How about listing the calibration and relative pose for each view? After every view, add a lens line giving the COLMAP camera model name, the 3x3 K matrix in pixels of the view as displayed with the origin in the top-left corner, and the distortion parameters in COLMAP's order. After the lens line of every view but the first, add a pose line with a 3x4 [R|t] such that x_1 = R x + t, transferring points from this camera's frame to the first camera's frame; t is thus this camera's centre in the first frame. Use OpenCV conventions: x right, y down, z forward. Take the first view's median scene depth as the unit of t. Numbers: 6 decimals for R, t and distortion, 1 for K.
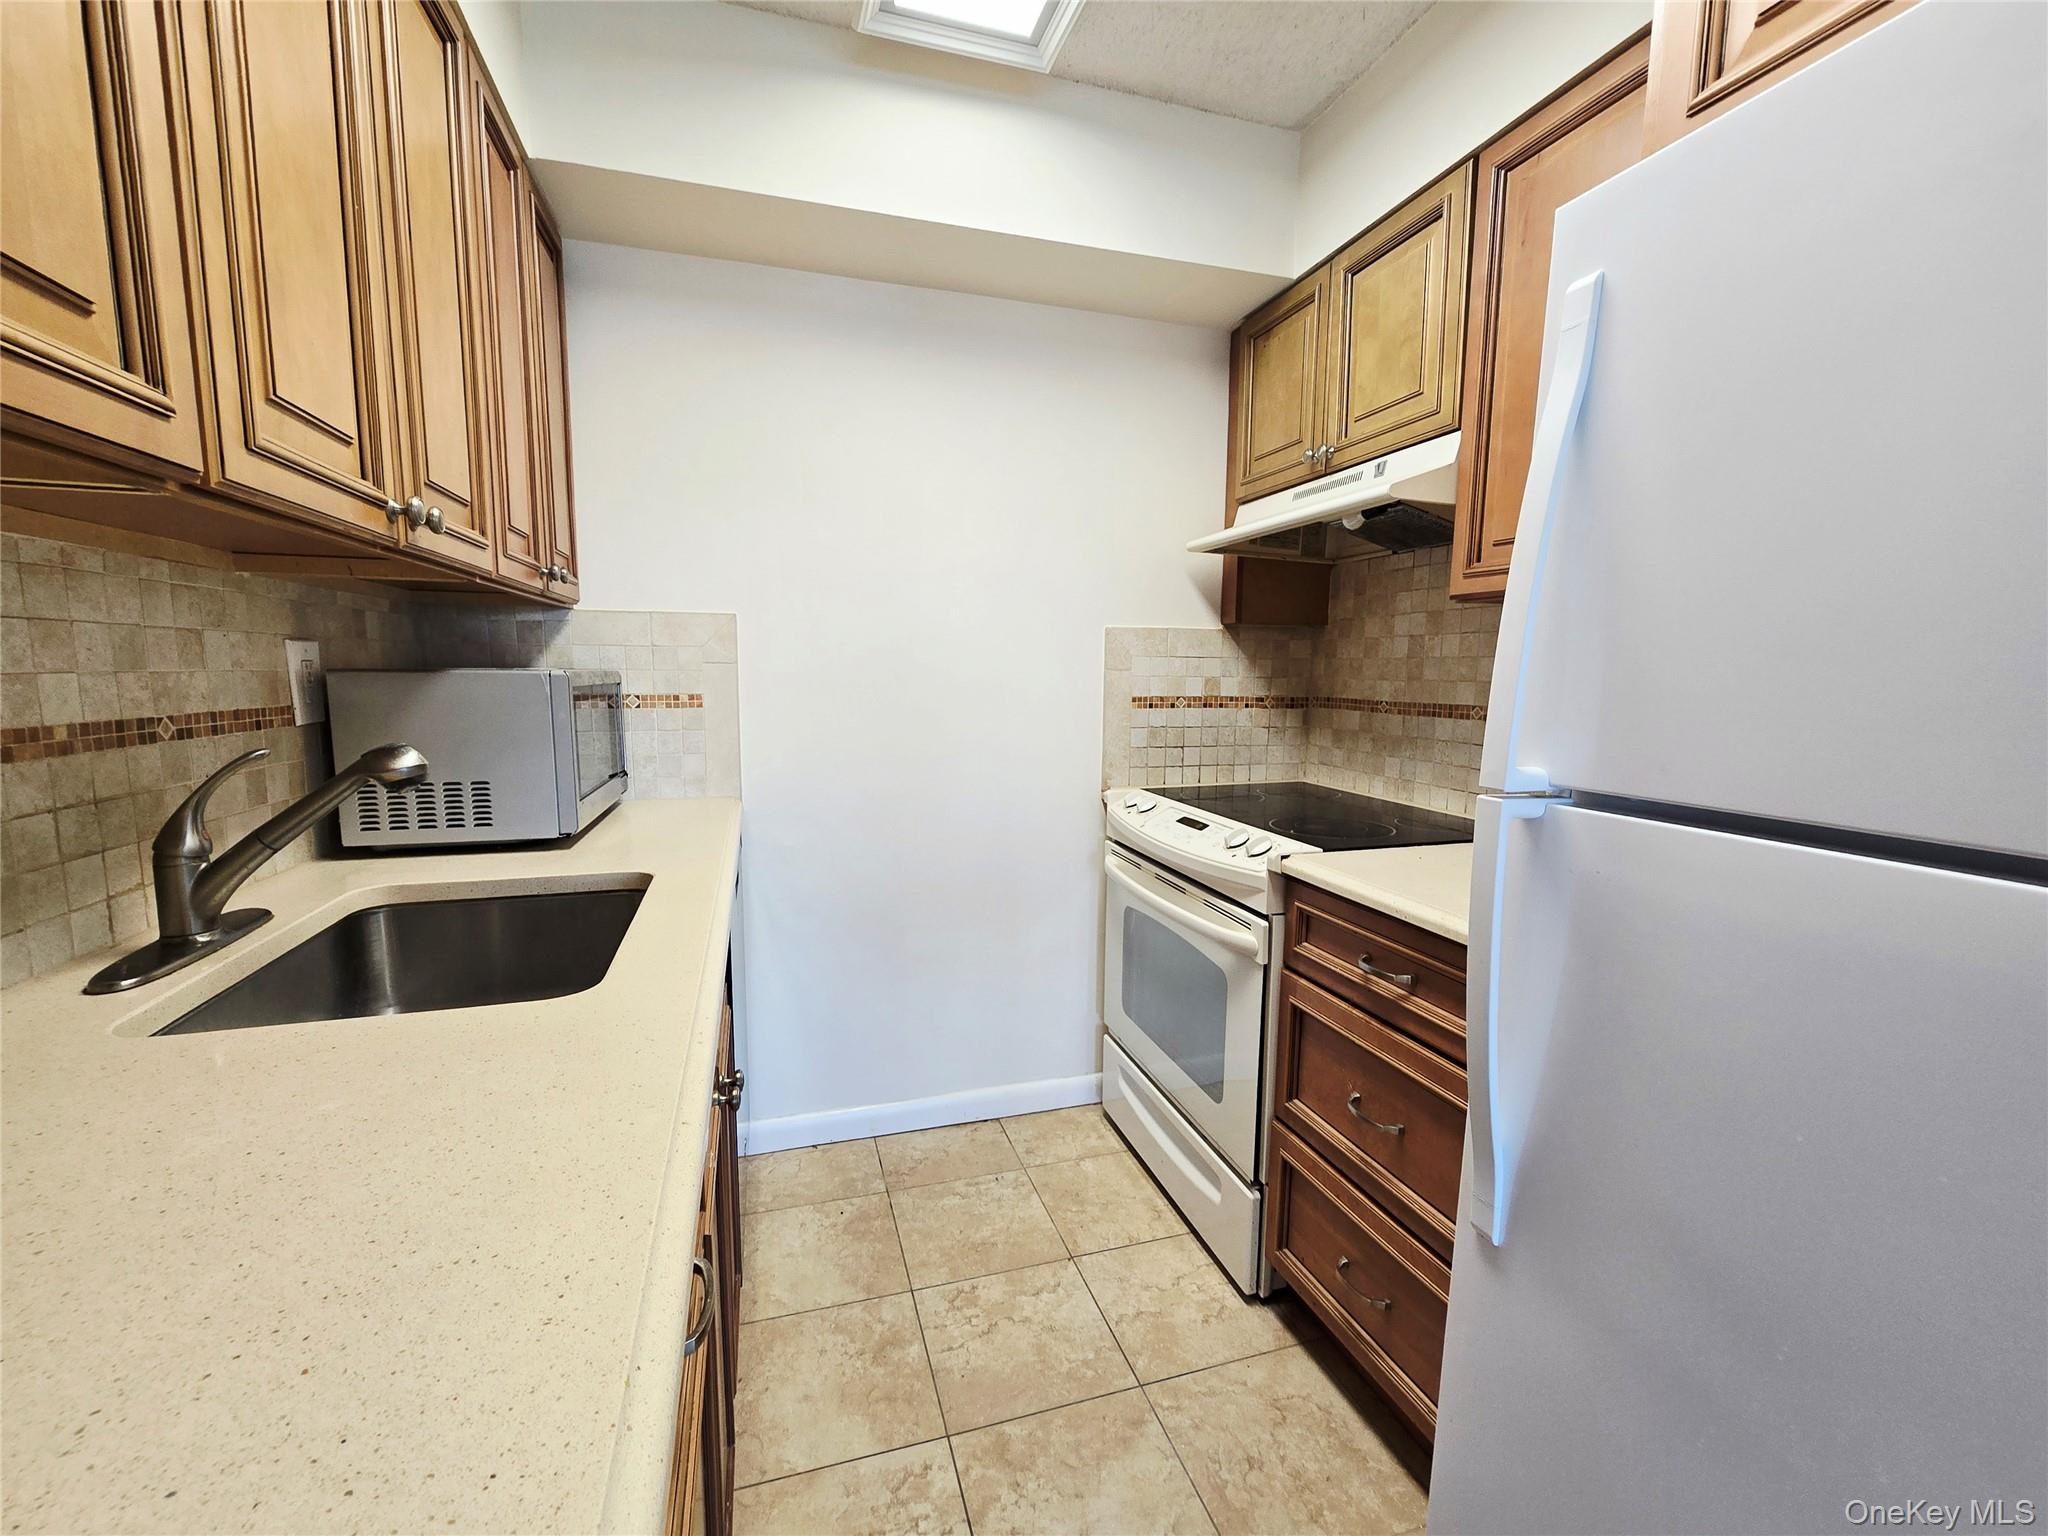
lens RADIAL K [[837.6, 0, 1023.1], [0, 837.6, 780.4], [0, 0, 1]] dist [-0.010330, 0.003112]
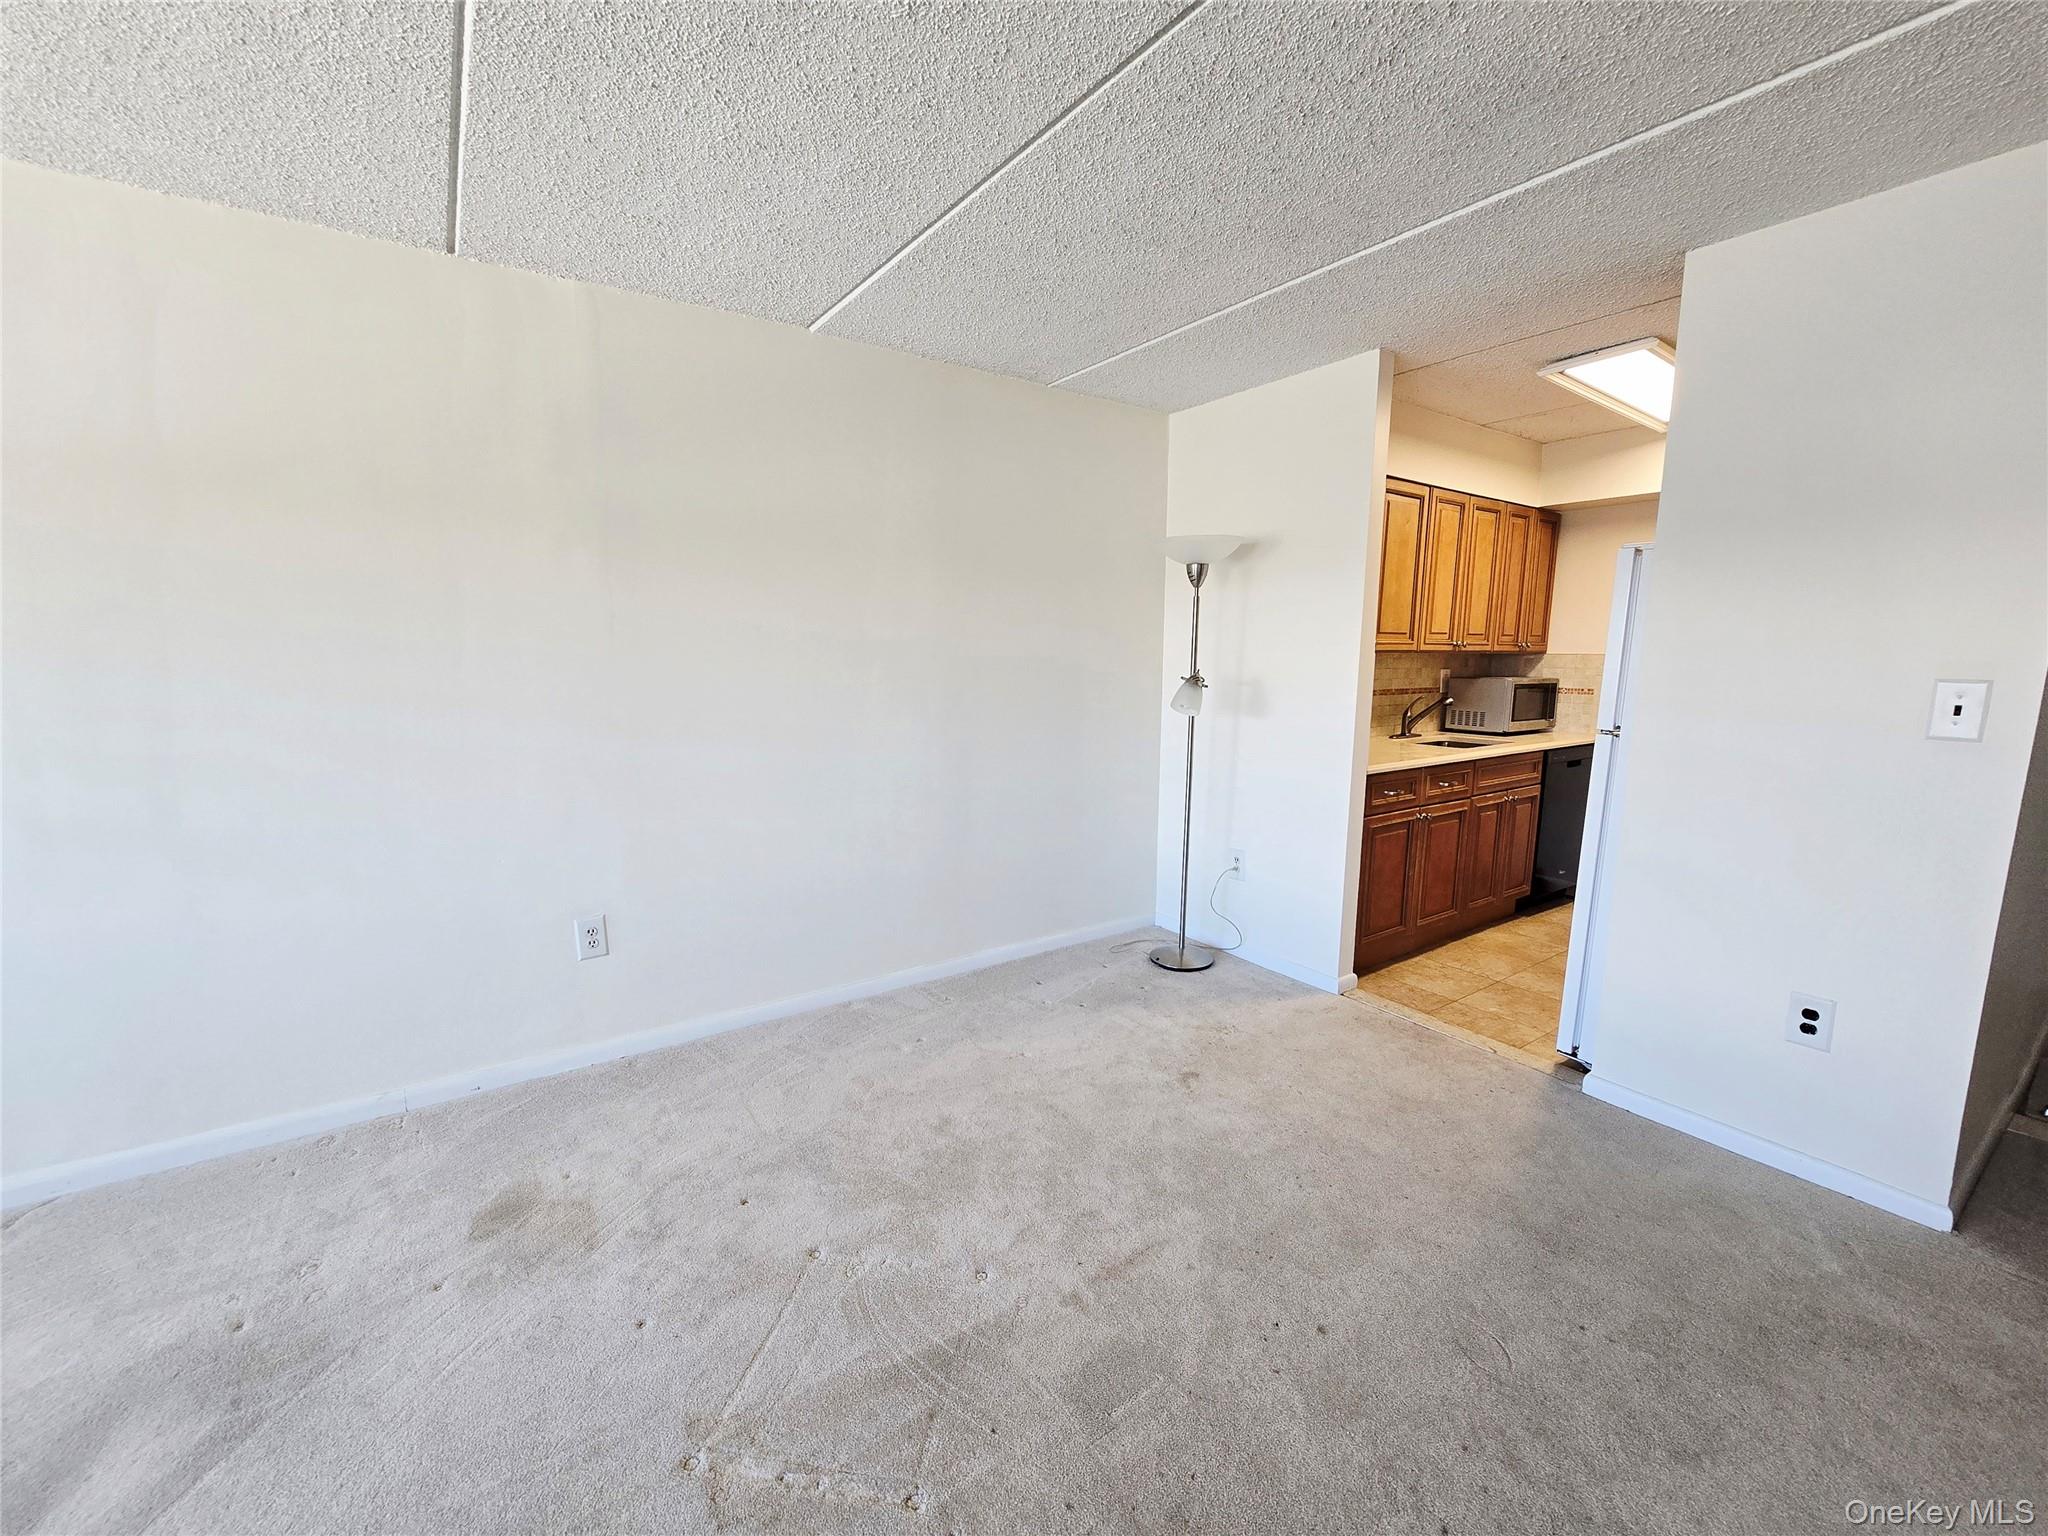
lens RADIAL K [[837.6, 0, 1024.3], [0, 837.6, 782.4], [0, 0, 1]] dist [-0.010330, 0.003112]
pose [[0.302376, 0.142259, -0.942513, 1.617703], [-0.125680, 0.986118, 0.108520, 0.119065], [0.944867, 0.085641, 0.316057, -1.430055]]
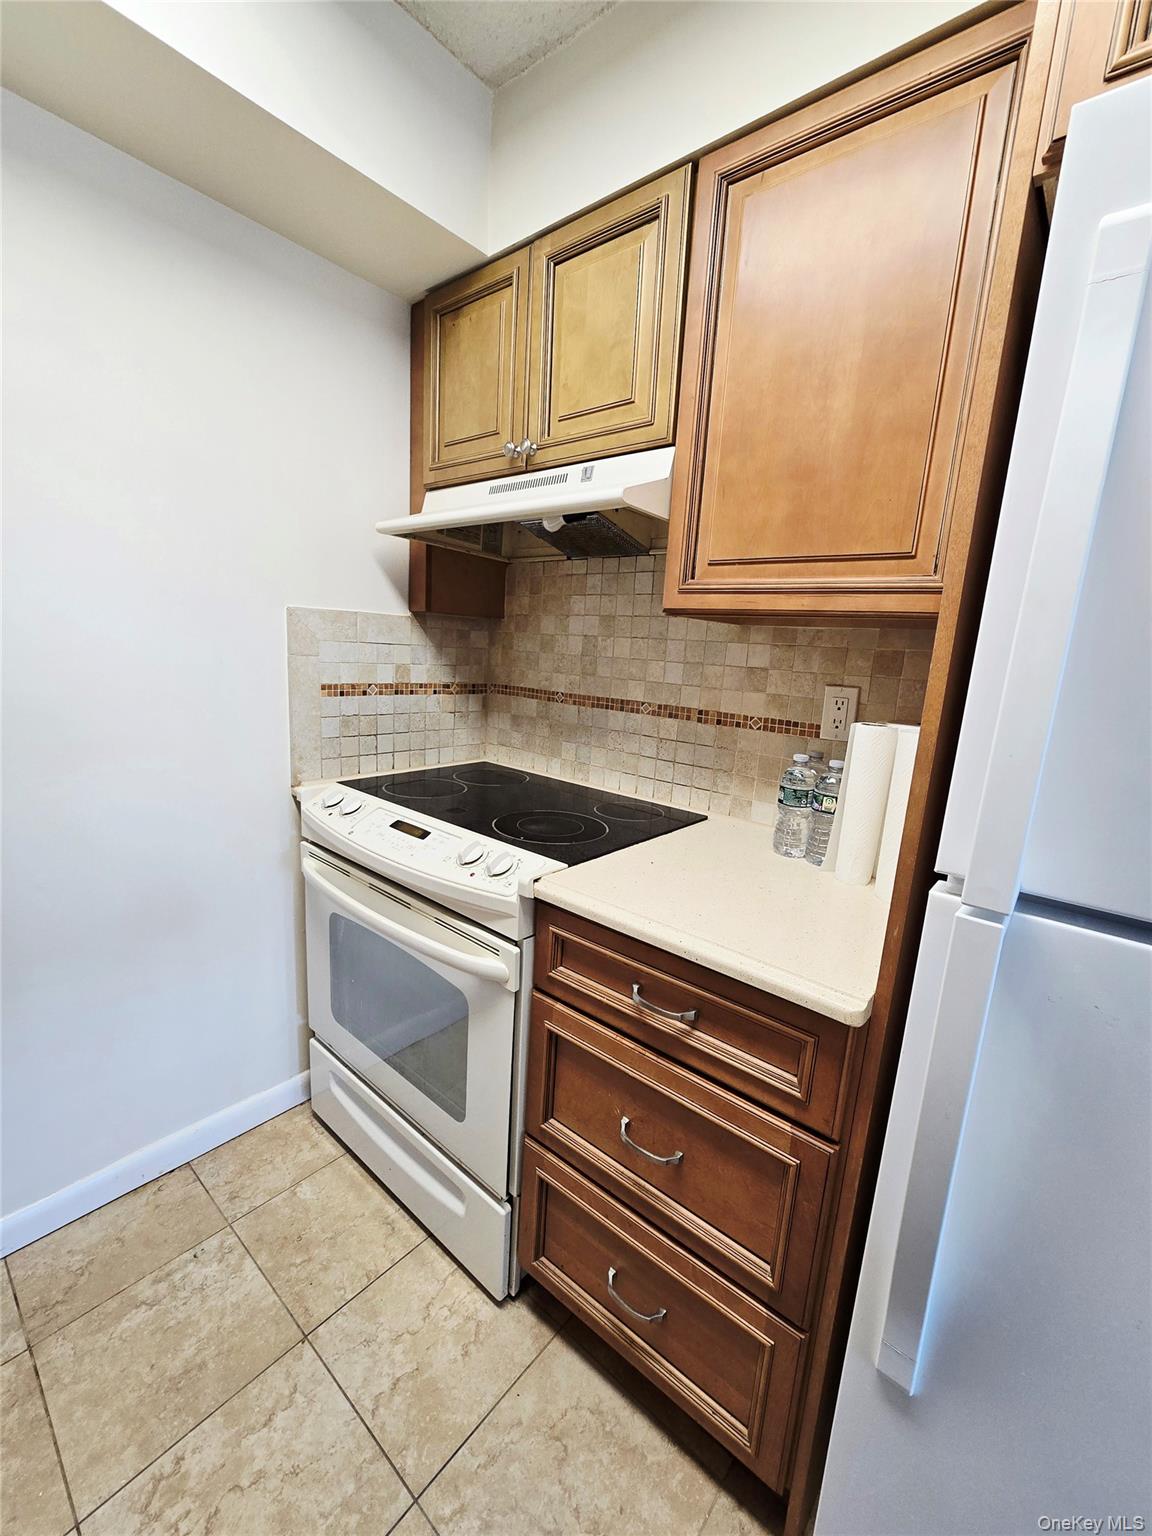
lens RADIAL K [[628.2, 0, 571.4], [0, 628.2, 771.7], [0, 0, 1]] dist [-0.010330, 0.003112]
pose [[0.843156, -0.063557, 0.533899, -0.020093], [0.019296, 0.995926, 0.088085, -0.082989], [-0.537322, -0.063967, 0.840948, 0.361424]]
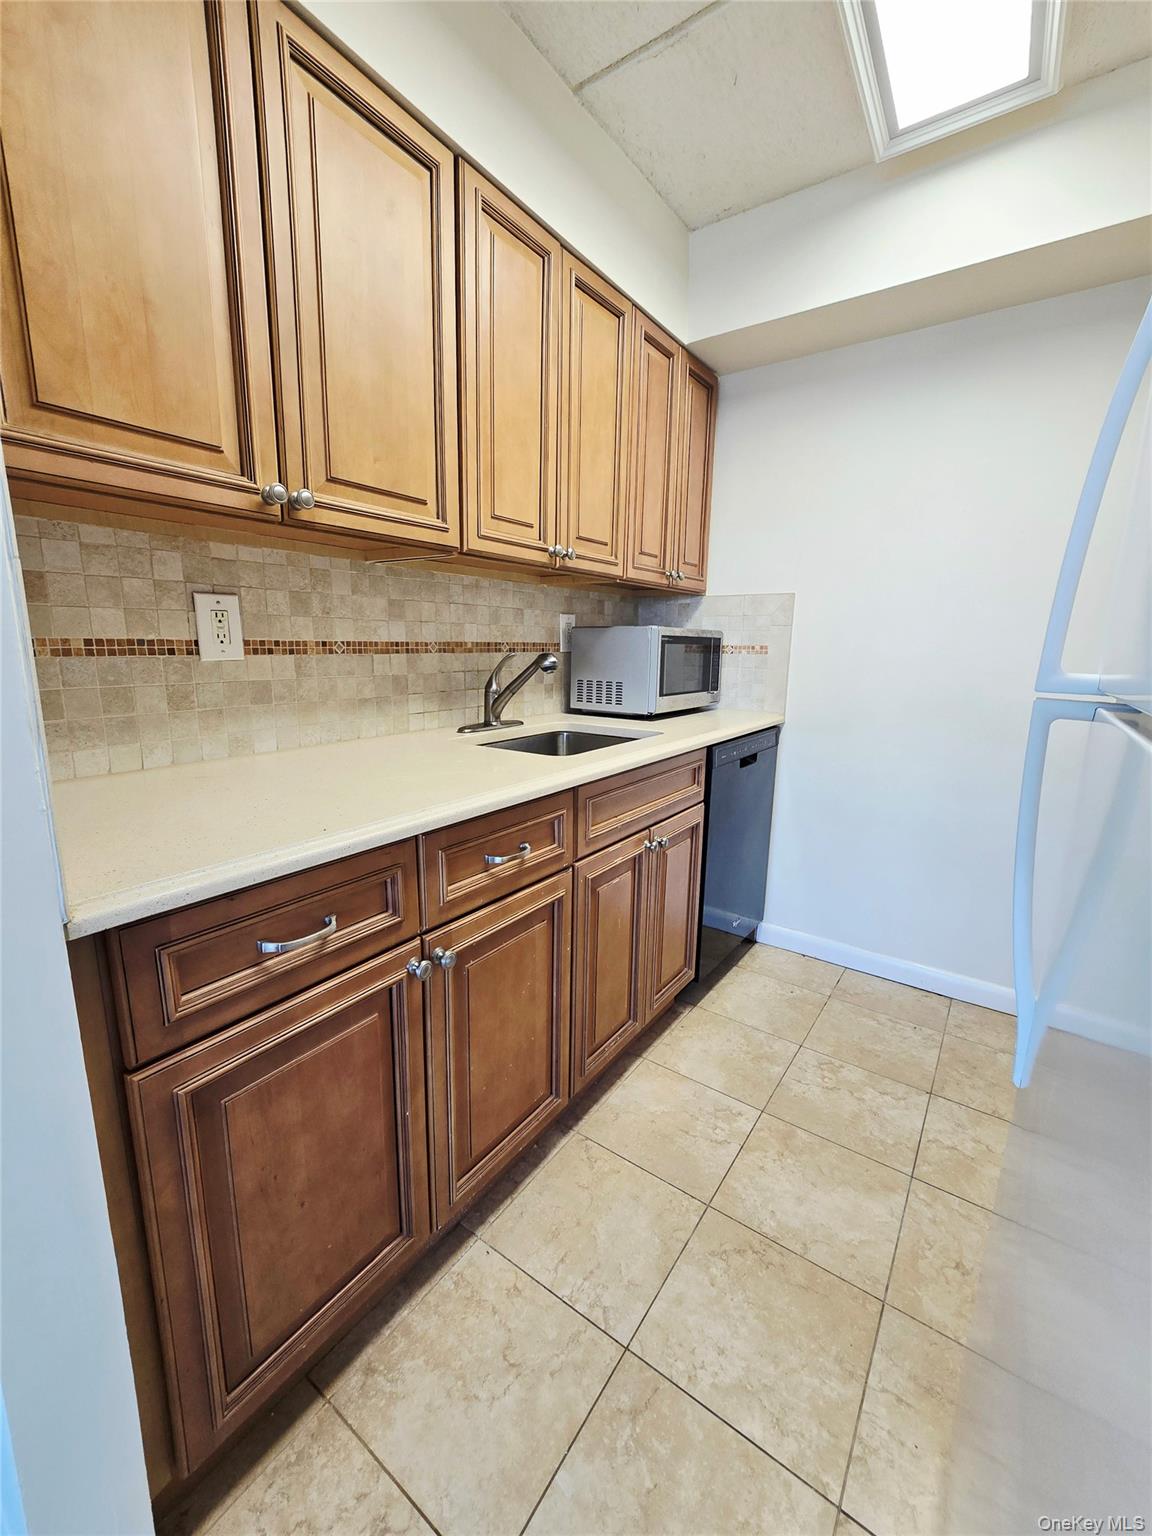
lens RADIAL K [[628.2, 0, 574.9], [0, 628.2, 766.8], [0, 0, 1]] dist [-0.010330, 0.003112]
pose [[0.612484, 0.153373, -0.775462, 0.420955], [-0.112676, 0.987919, 0.106399, 0.045538], [0.782412, 0.022208, 0.622365, -0.025971]]
